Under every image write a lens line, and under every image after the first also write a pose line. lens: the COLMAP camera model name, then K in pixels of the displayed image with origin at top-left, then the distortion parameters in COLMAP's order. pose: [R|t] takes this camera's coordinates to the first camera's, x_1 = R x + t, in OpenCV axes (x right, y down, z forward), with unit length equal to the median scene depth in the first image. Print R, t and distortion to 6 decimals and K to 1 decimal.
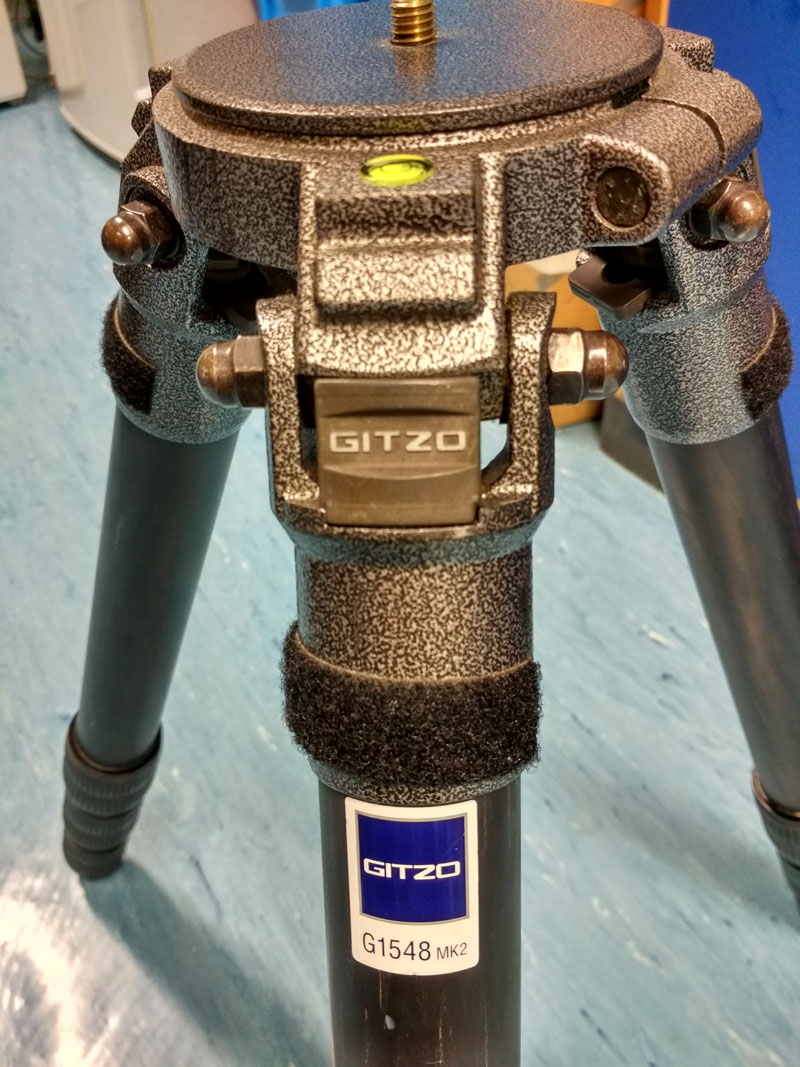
lens RADIAL K [[956.9, 0, 405.2], [0, 956.9, 534.5], [0, 0, 1]] dist [0.122776, -0.288918]
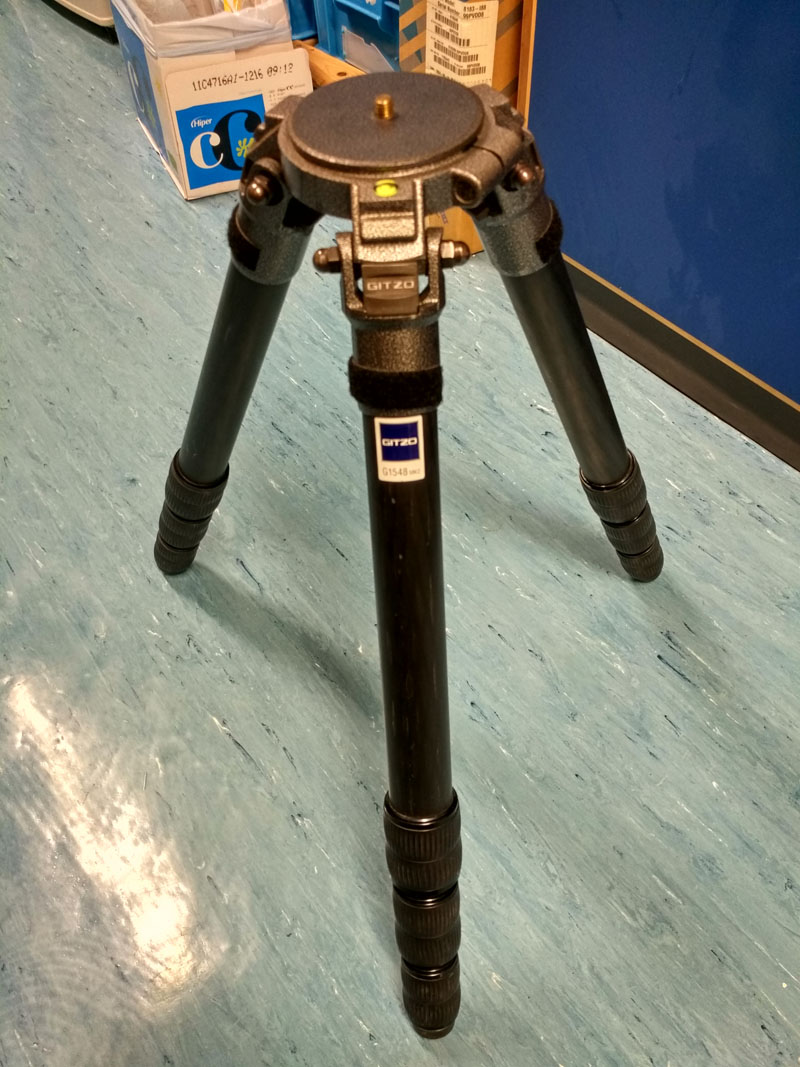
lens RADIAL K [[956.9, 0, 405.2], [0, 956.9, 534.5], [0, 0, 1]] dist [0.122776, -0.288918]
pose [[0.996779, -0.052903, 0.060267, -0.161223], [0.041158, 0.982492, 0.181702, 0.104975], [-0.068825, -0.178636, 0.981505, -1.810493]]
